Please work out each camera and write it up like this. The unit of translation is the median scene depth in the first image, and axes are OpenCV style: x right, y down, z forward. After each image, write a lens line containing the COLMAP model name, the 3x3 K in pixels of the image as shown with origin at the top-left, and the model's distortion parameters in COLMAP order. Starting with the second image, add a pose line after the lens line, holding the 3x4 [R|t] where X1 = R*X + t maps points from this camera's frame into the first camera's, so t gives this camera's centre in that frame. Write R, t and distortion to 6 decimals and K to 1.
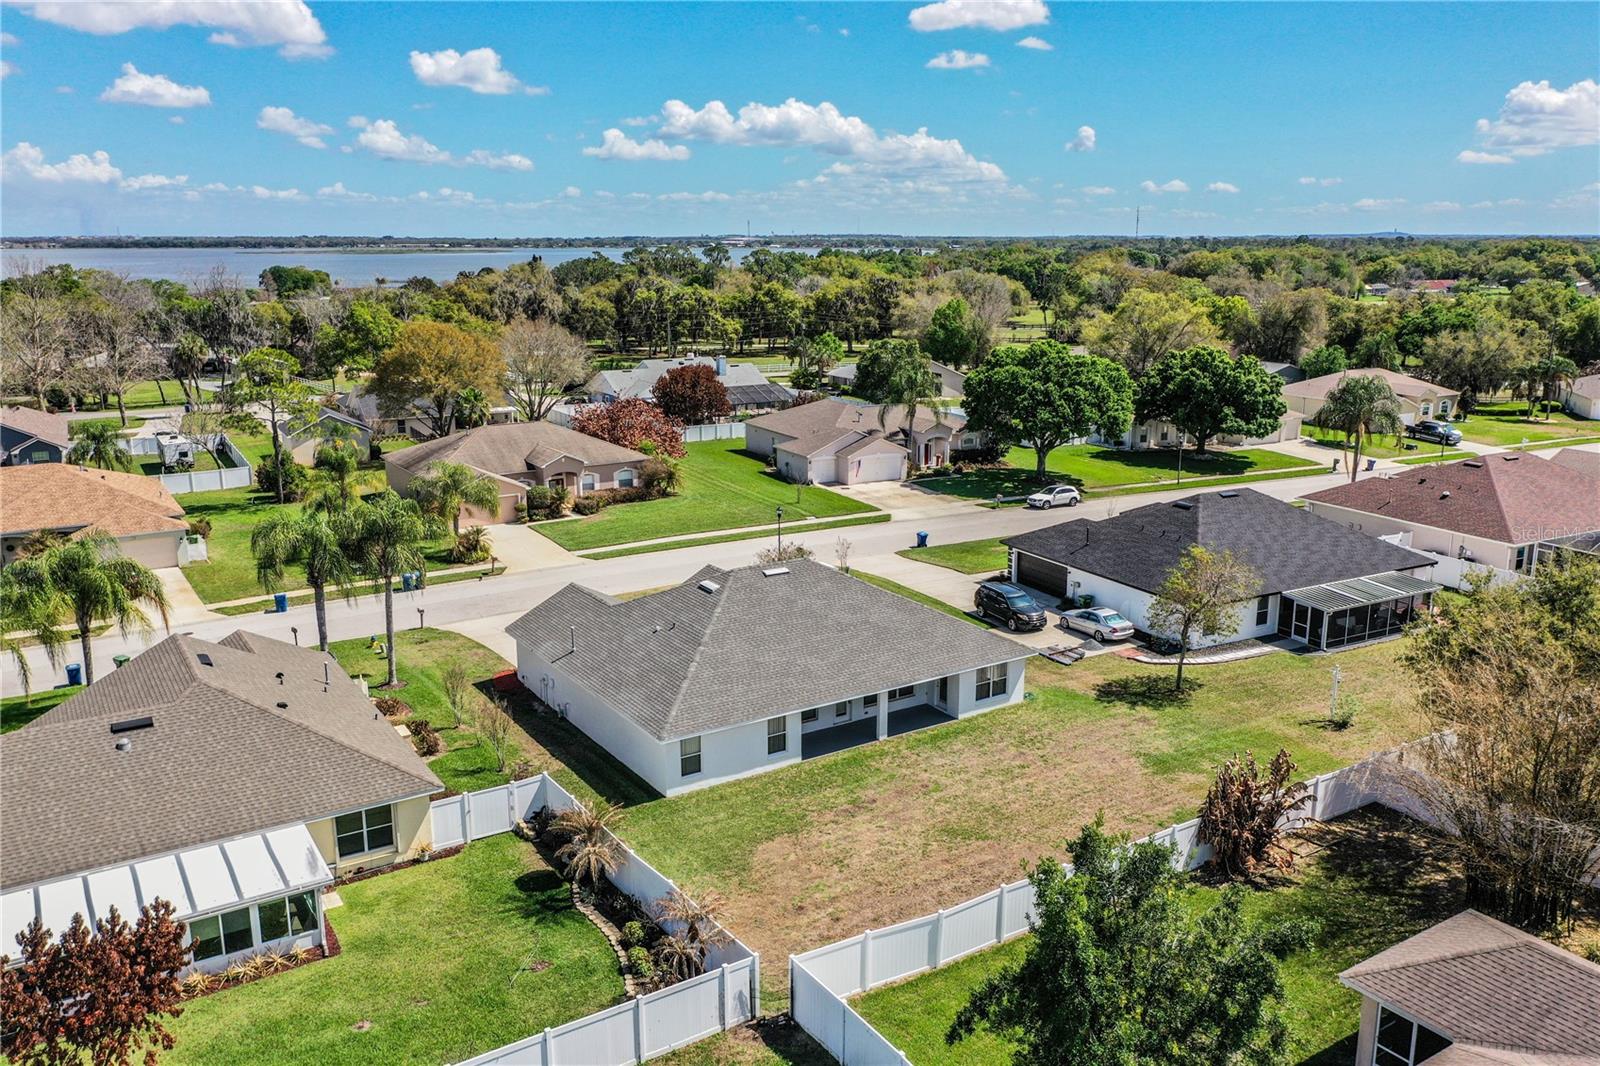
lens RADIAL K [[1261.0, 0, 801.6], [0, 1261.0, 514.7], [0, 0, 1]] dist [0.002251, -0.000112]
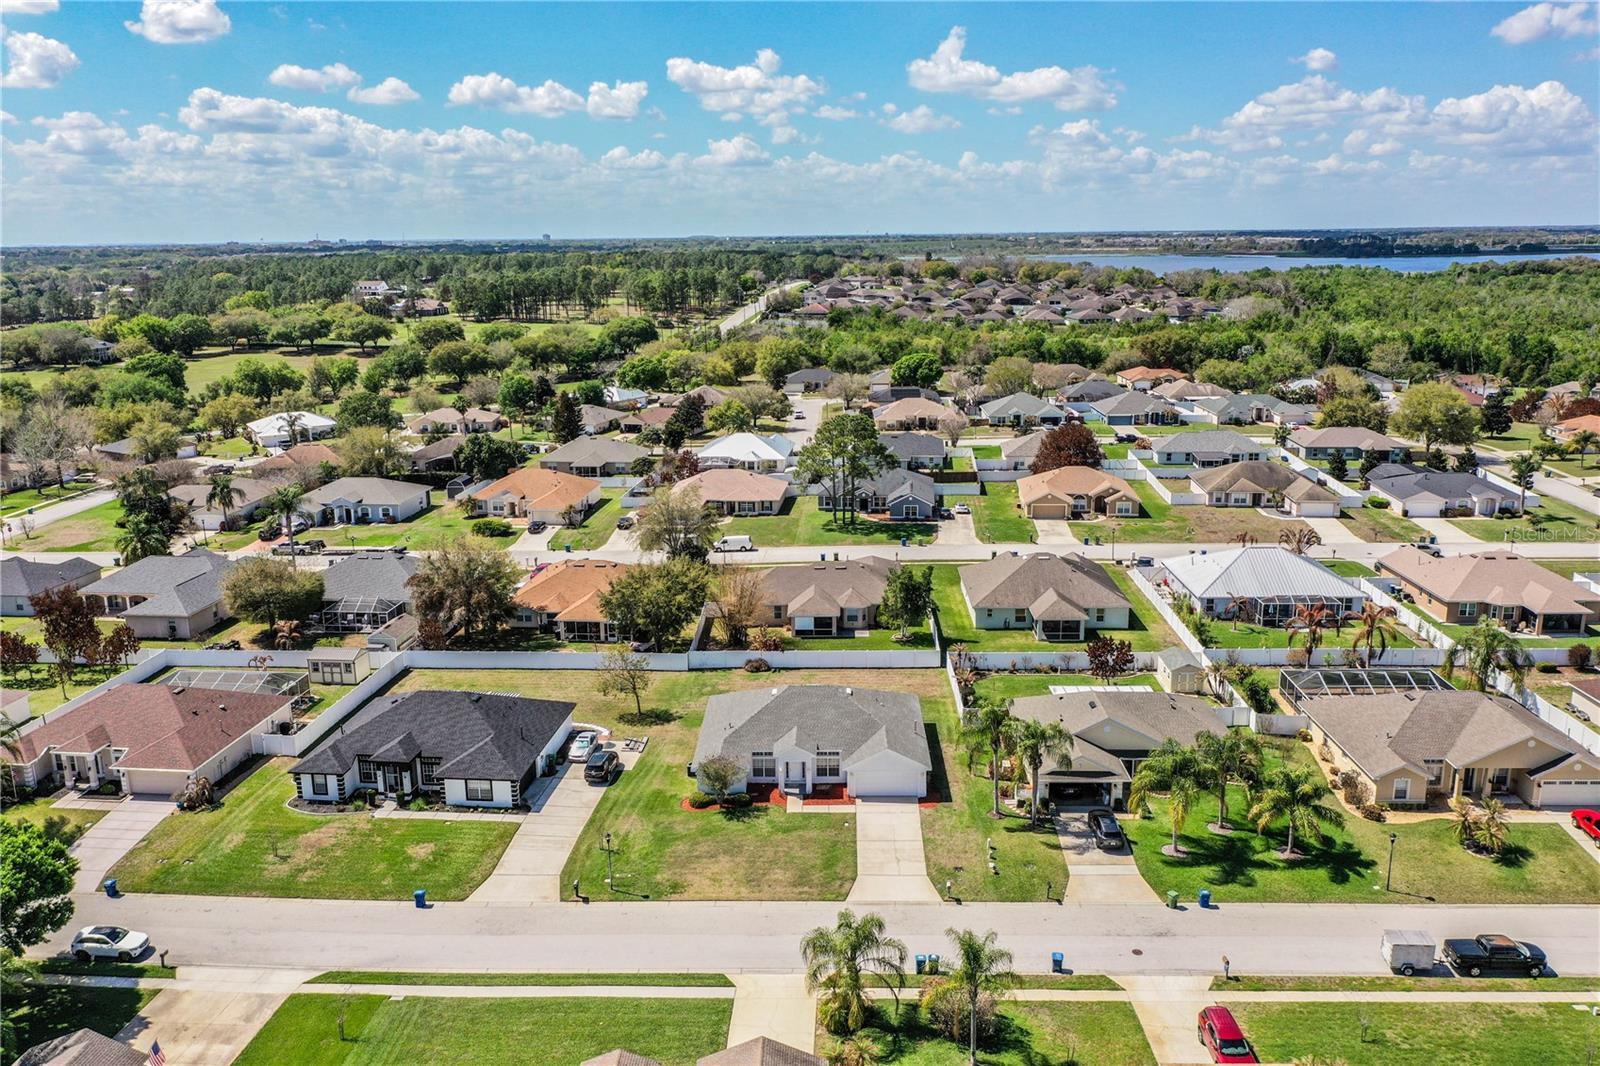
lens RADIAL K [[1263.7, 0, 801.5], [0, 1263.7, 529.5], [0, 0, 1]] dist [0.000559, 0.001378]
pose [[-0.826875, -0.119787, 0.549480, -0.875969], [0.129575, 0.910186, 0.393410, -0.789264], [-0.547255, 0.396500, -0.737089, 1.987692]]
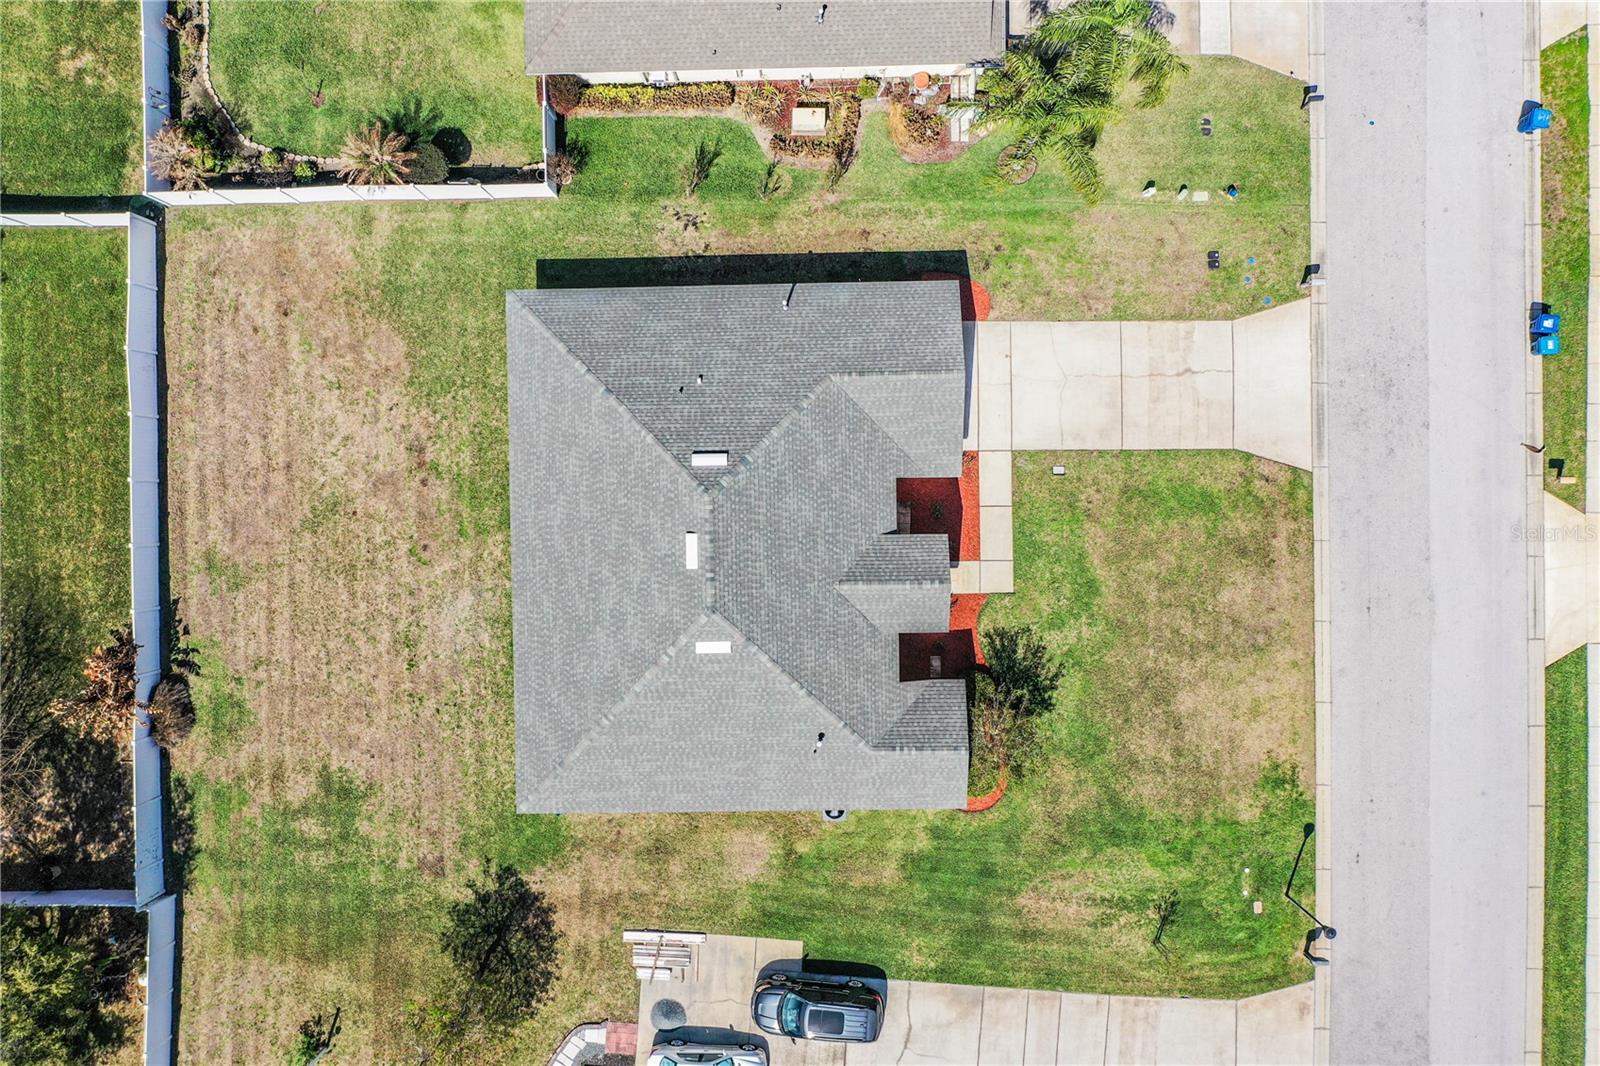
lens RADIAL K [[1263.7, 0, 801.5], [0, 1263.7, 529.5], [0, 0, 1]] dist [0.000559, 0.001378]
pose [[-0.530453, 0.847279, 0.027186, -0.071507], [-0.158438, -0.130596, 0.978694, -0.592766], [0.832777, 0.514844, 0.203516, 0.767140]]
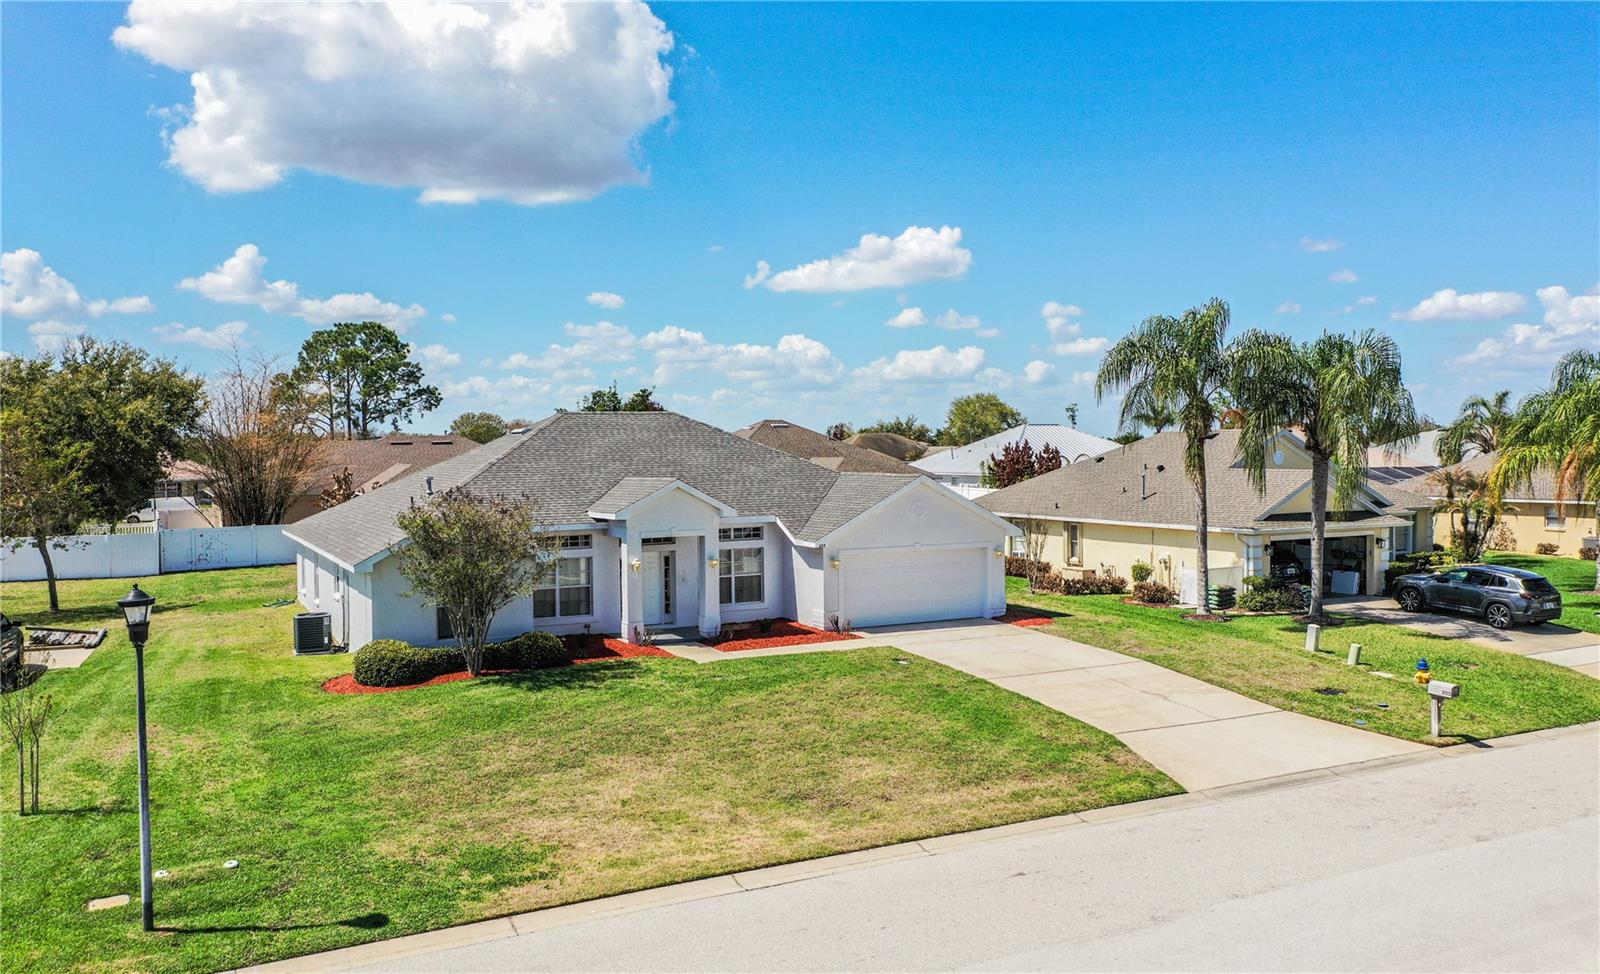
lens RADIAL K [[1263.7, 0, 799.8], [0, 1263.7, 456.9], [0, 0, 1]] dist [0.027160, -0.115141]
pose [[-0.995538, 0.009777, 0.093850, -0.166614], [0.029955, 0.975913, 0.216092, -0.077999], [-0.089476, 0.217939, -0.971852, 1.465404]]
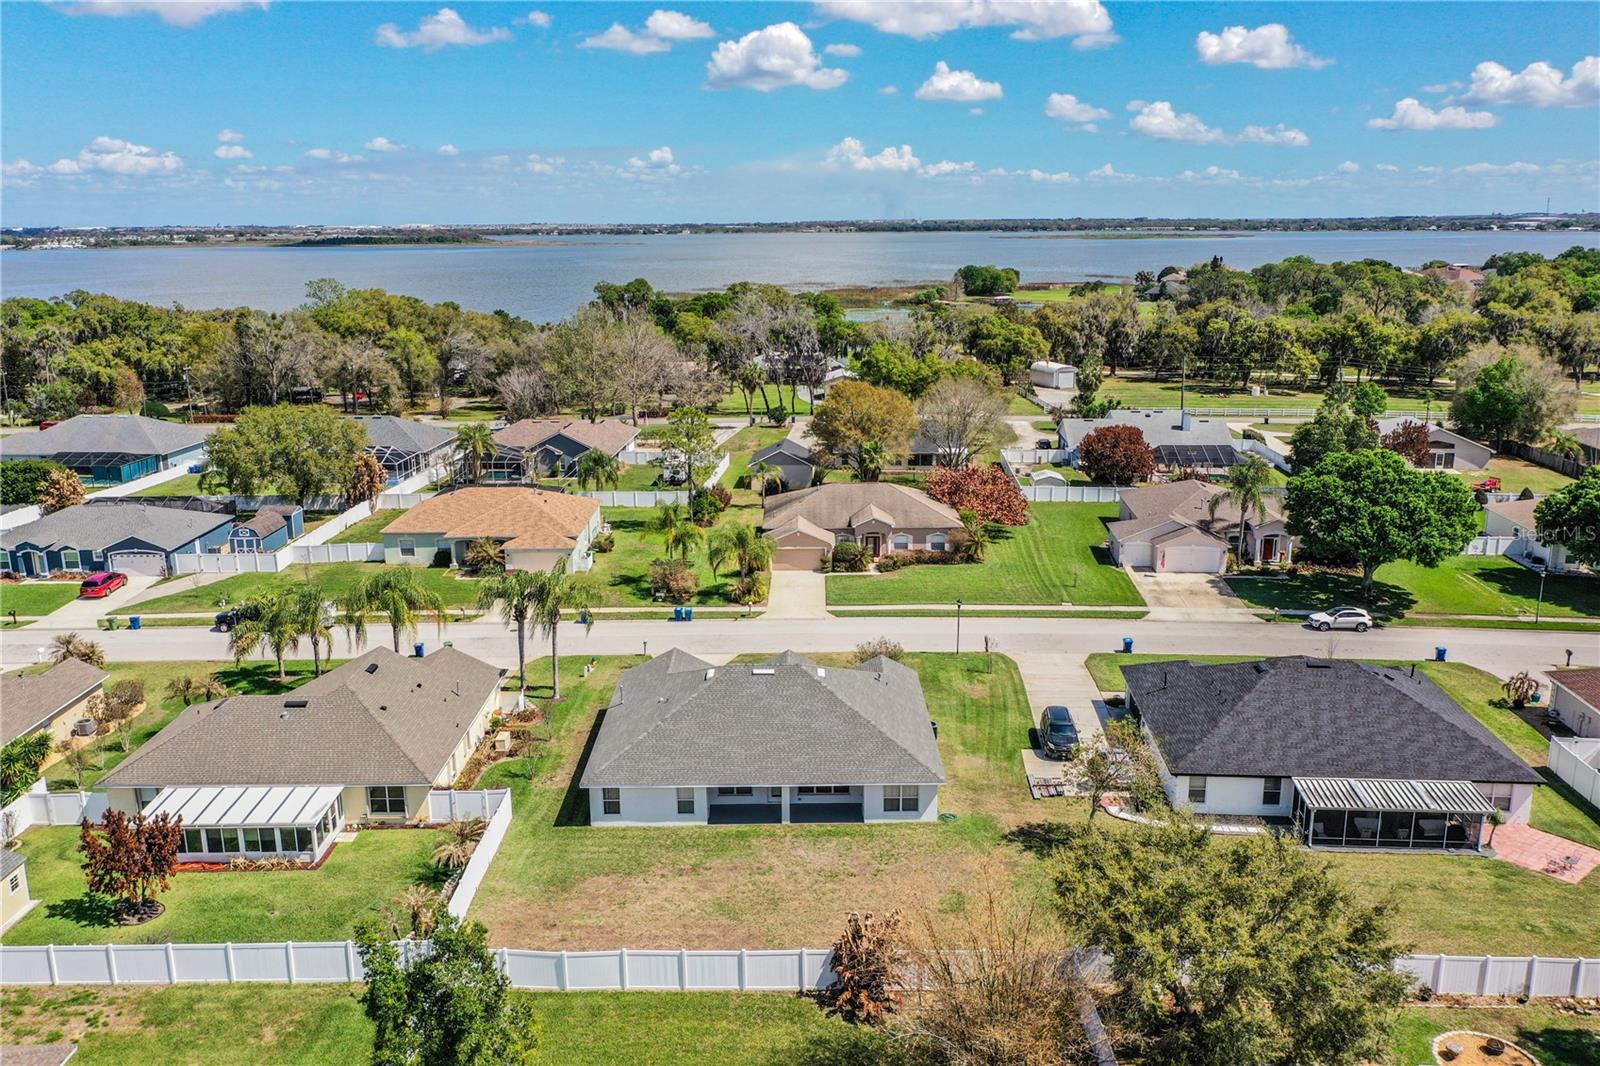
lens RADIAL K [[1258.7, 0, 801.5], [0, 1258.7, 513.5], [0, 0, 1]] dist [0.001397, -0.005195]
pose [[0.841053, 0.116997, -0.528150, 0.562399], [-0.109035, 0.992958, 0.046329, -0.149088], [0.529851, 0.018622, 0.847886, -0.040082]]
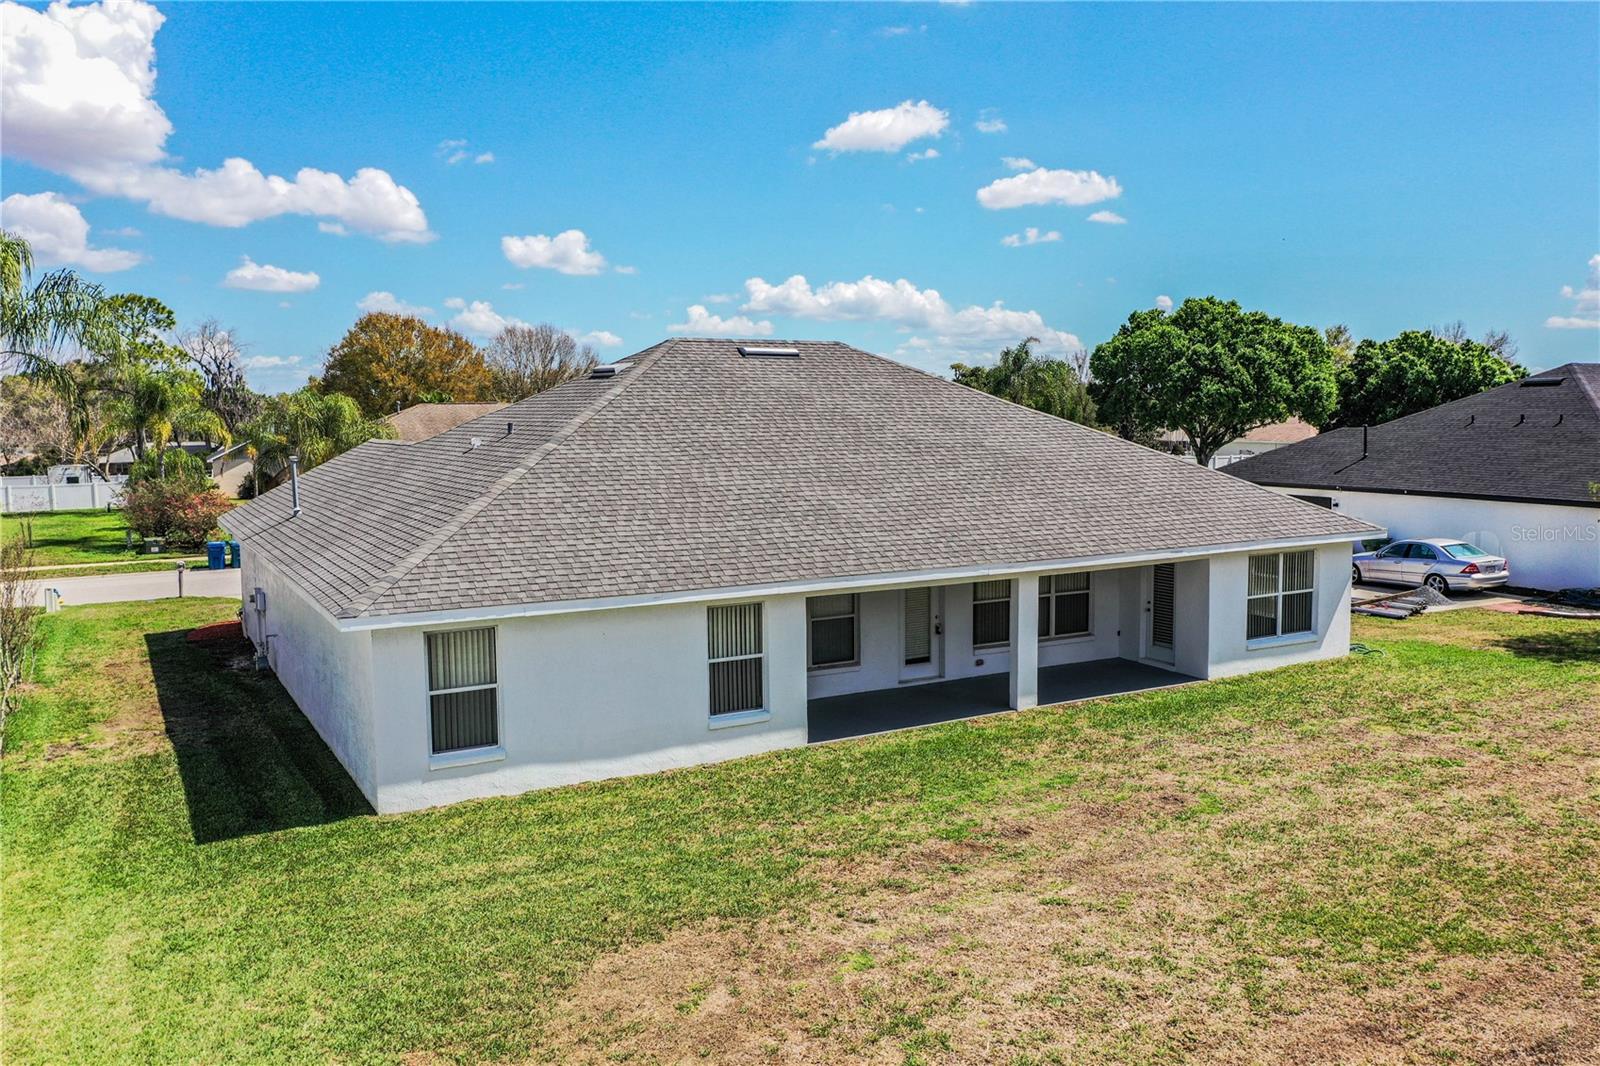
lens RADIAL K [[1266.5, 0, 803.9], [0, 1266.5, 528.5], [0, 0, 1]] dist [0.003373, 0.000464]
pose [[0.998138, -0.002253, -0.060957, 0.016434], [-0.005194, 0.992551, -0.121723, 0.137880], [0.060777, 0.121812, 0.990691, 0.489202]]
